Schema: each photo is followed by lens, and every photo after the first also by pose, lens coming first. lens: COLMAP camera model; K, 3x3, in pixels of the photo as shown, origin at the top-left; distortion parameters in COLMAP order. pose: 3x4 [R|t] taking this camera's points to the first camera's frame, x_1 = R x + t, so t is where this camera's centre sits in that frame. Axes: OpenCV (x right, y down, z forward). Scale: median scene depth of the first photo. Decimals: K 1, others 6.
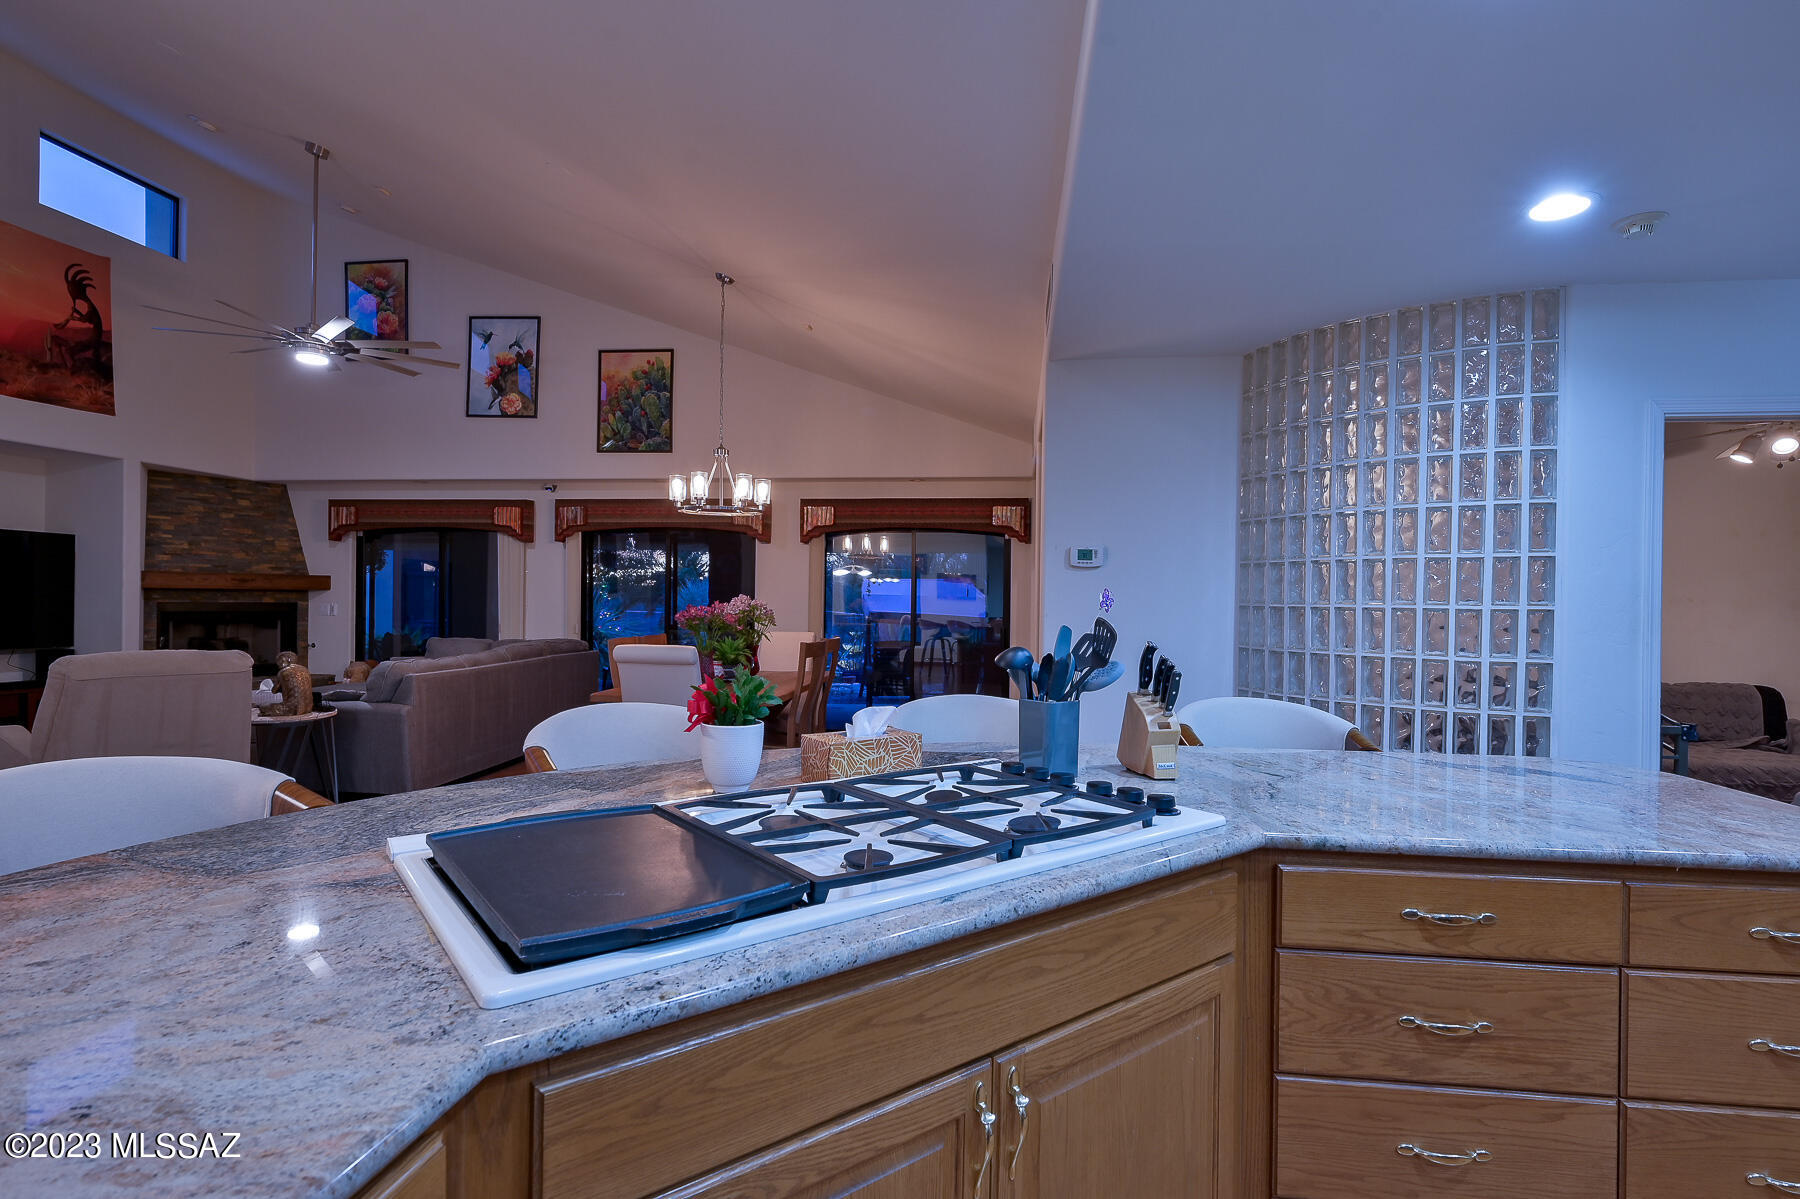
lens RADIAL K [[882.3, 0, 908.4], [0, 882.3, 605.5], [0, 0, 1]] dist [-0.002138, 0.001331]
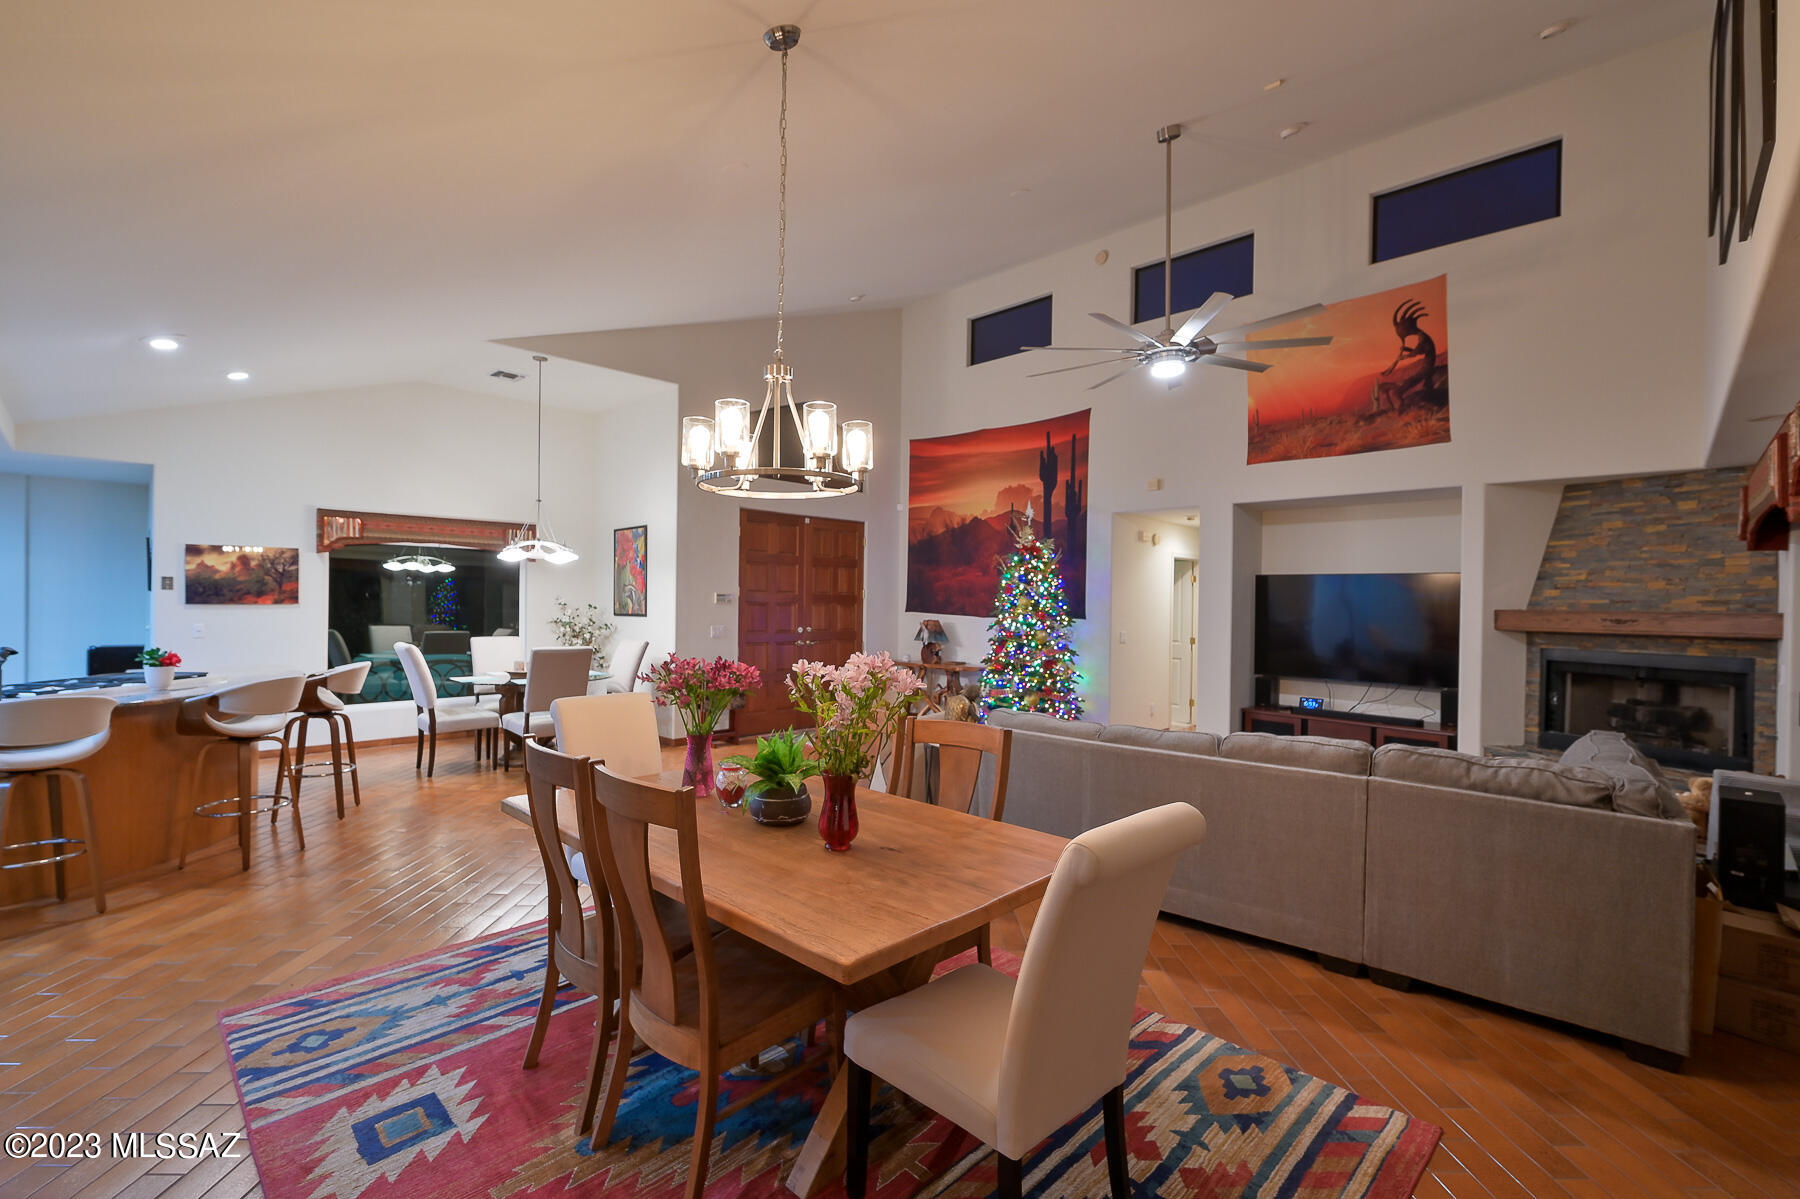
lens RADIAL K [[783.1, 0, 903.8], [0, 783.1, 605.4], [0, 0, 1]] dist [0.001603, -0.001093]
pose [[-0.604816, -0.017767, -0.796167, 0.077947], [-0.025325, 0.999675, -0.003070, -0.025476], [0.795962, 0.018306, -0.605069, 0.938057]]
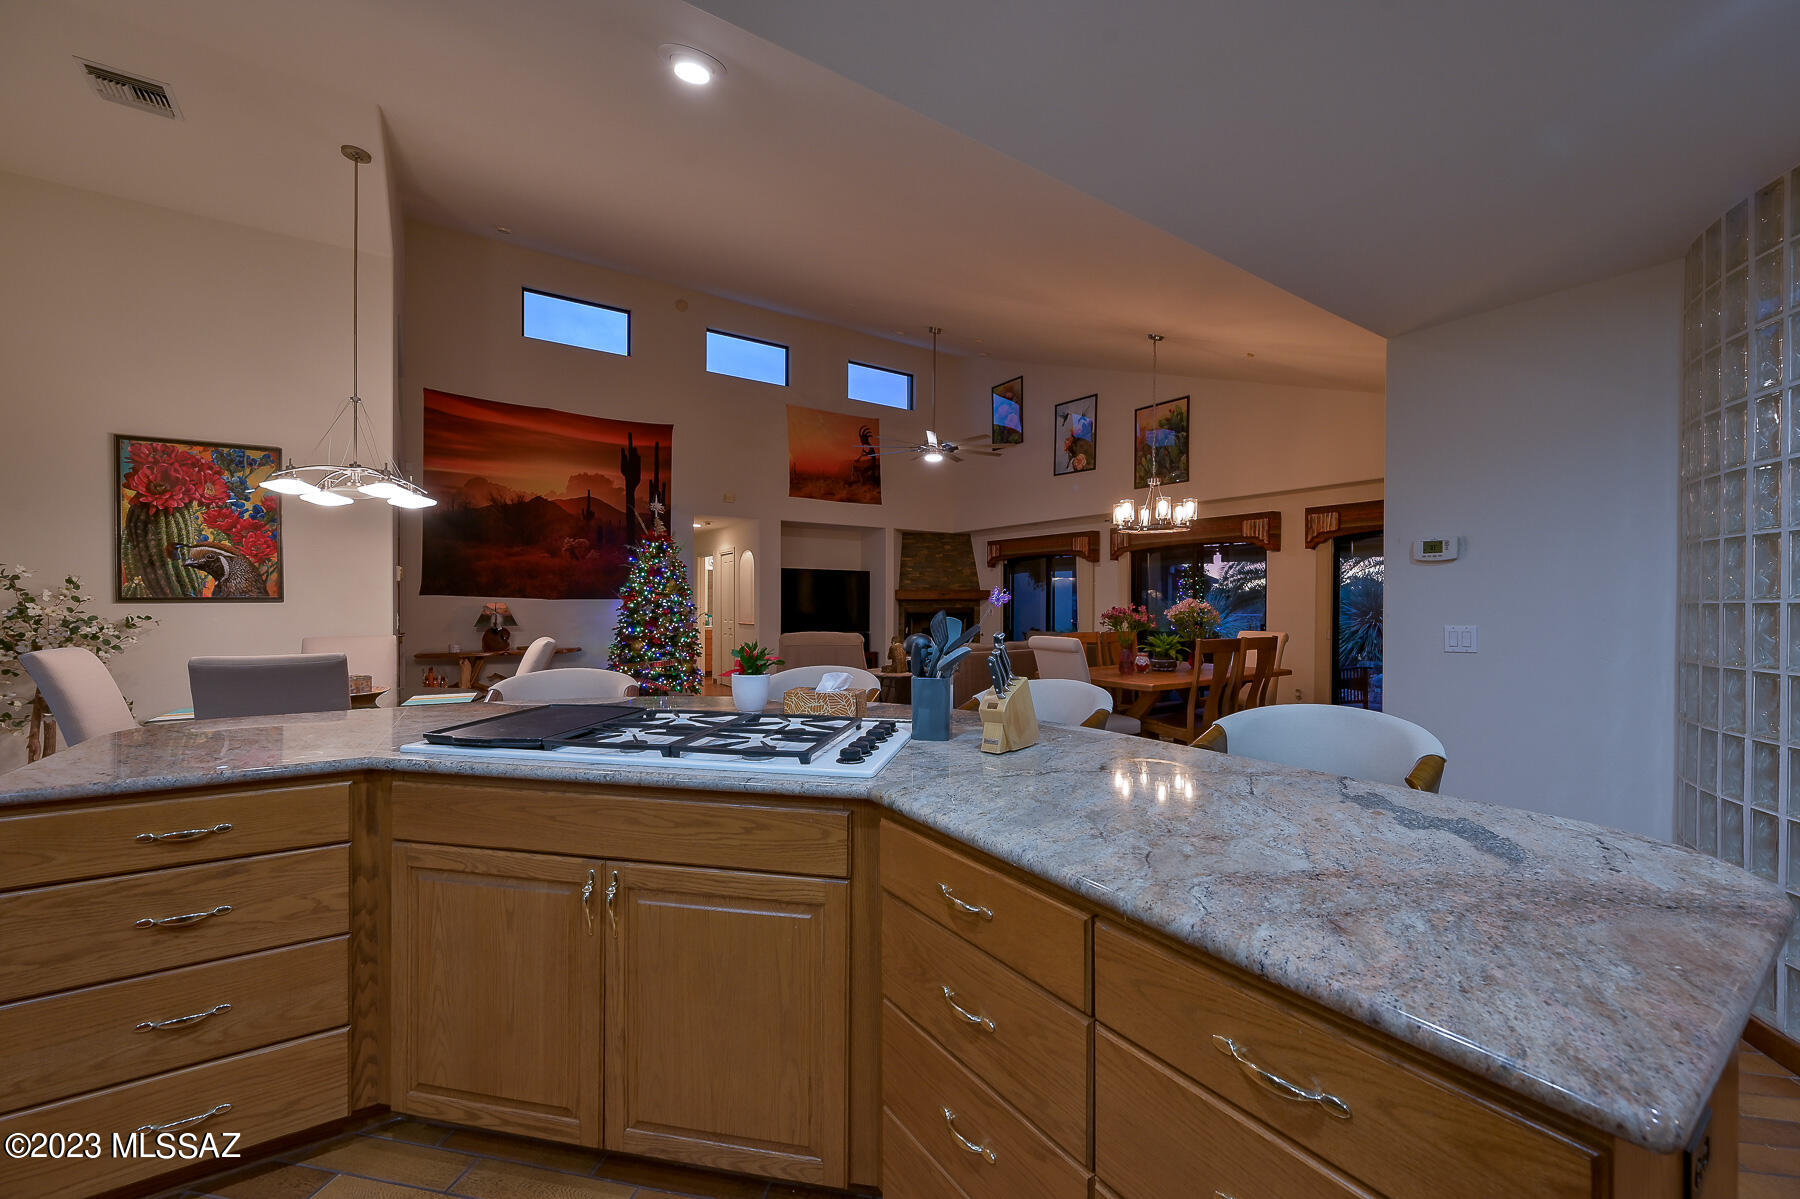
lens RADIAL K [[709.2, 0, 905.1], [0, 709.2, 606.8], [0, 0, 1]] dist [-0.001080, 0.000120]
pose [[0.656297, -0.005523, -0.754483, 0.207783], [0.001569, 0.999981, -0.005956, 0.003138], [0.754501, 0.002725, 0.656293, 0.071633]]
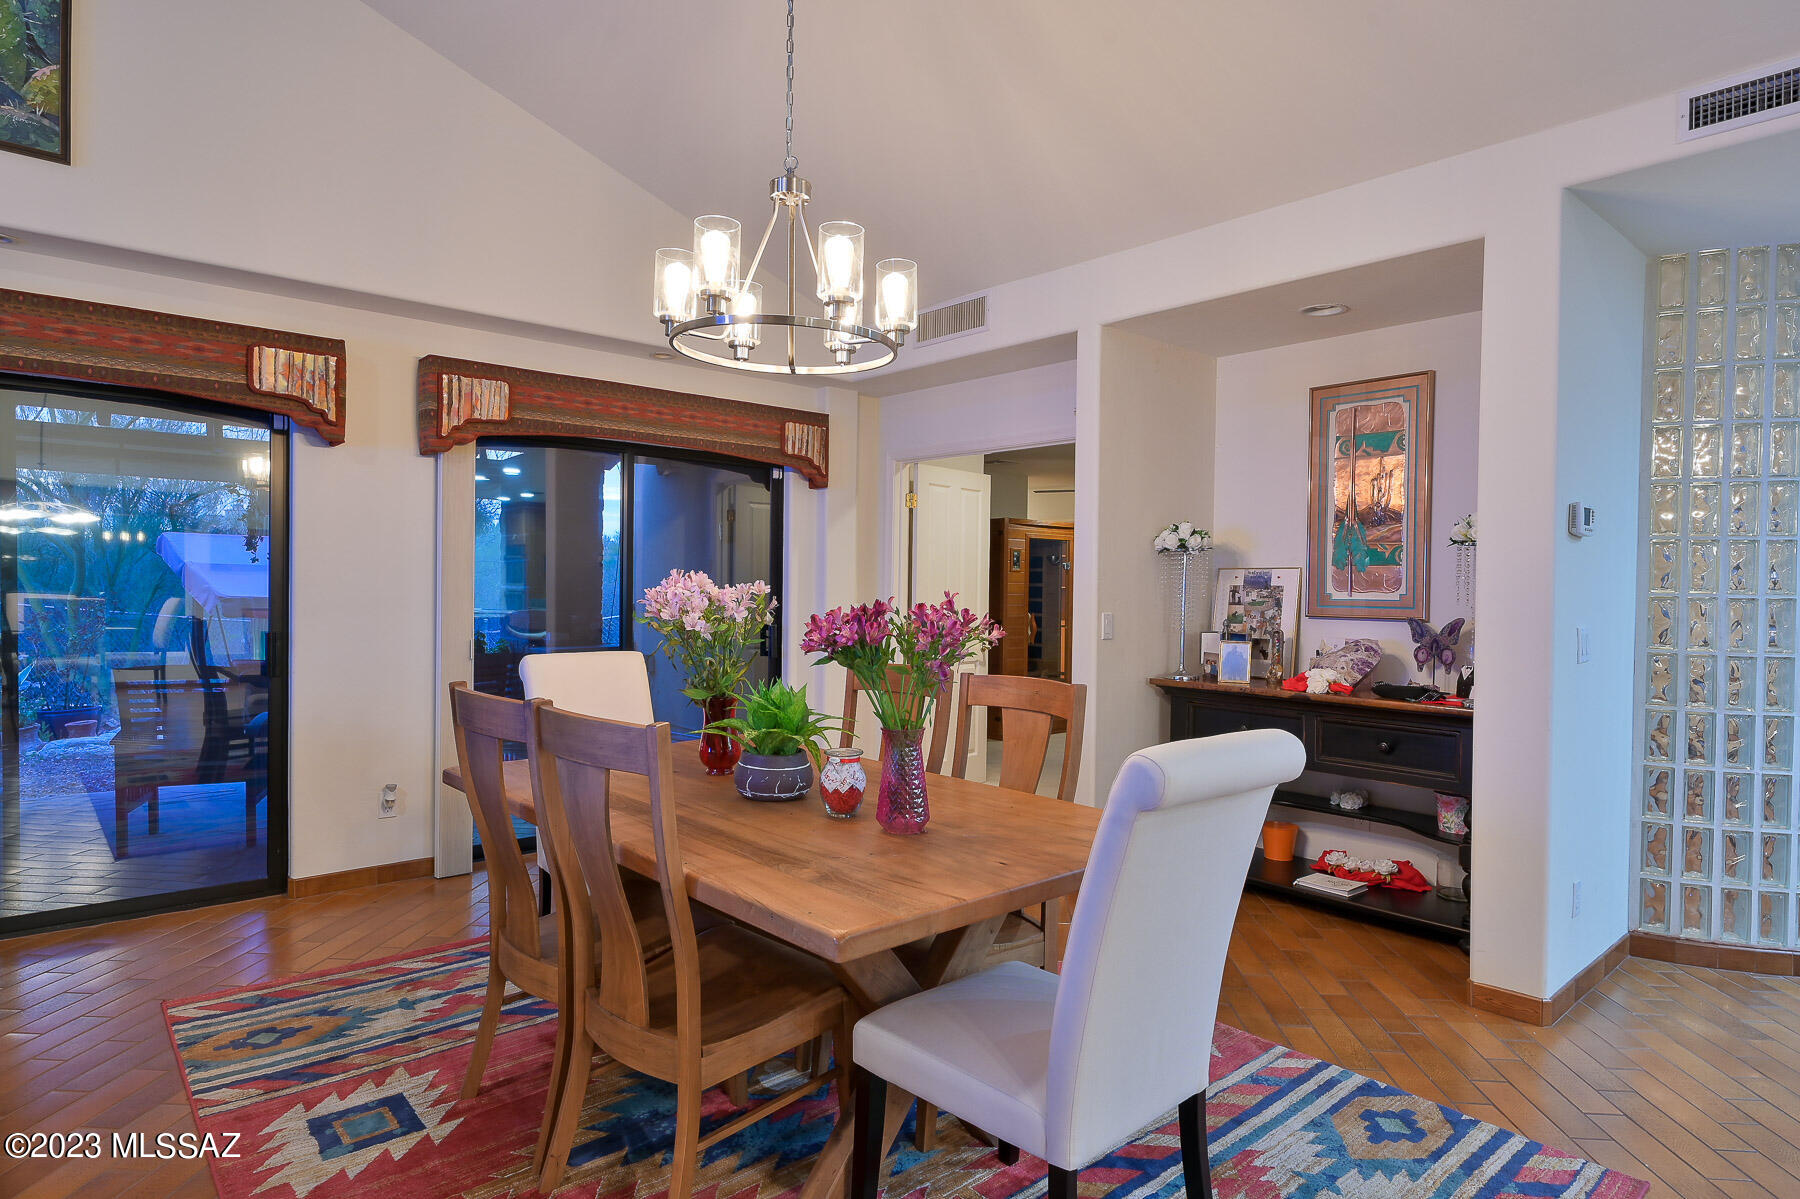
lens RADIAL K [[1013.0, 0, 903.4], [0, 1013.0, 606.6], [0, 0, 1]] dist [-0.000029, -0.001020]
pose [[0.666983, -0.018725, 0.744838, -0.350562], [-0.002284, 0.999628, 0.027175, -0.006726], [-0.745069, -0.019827, 0.666692, 0.471588]]
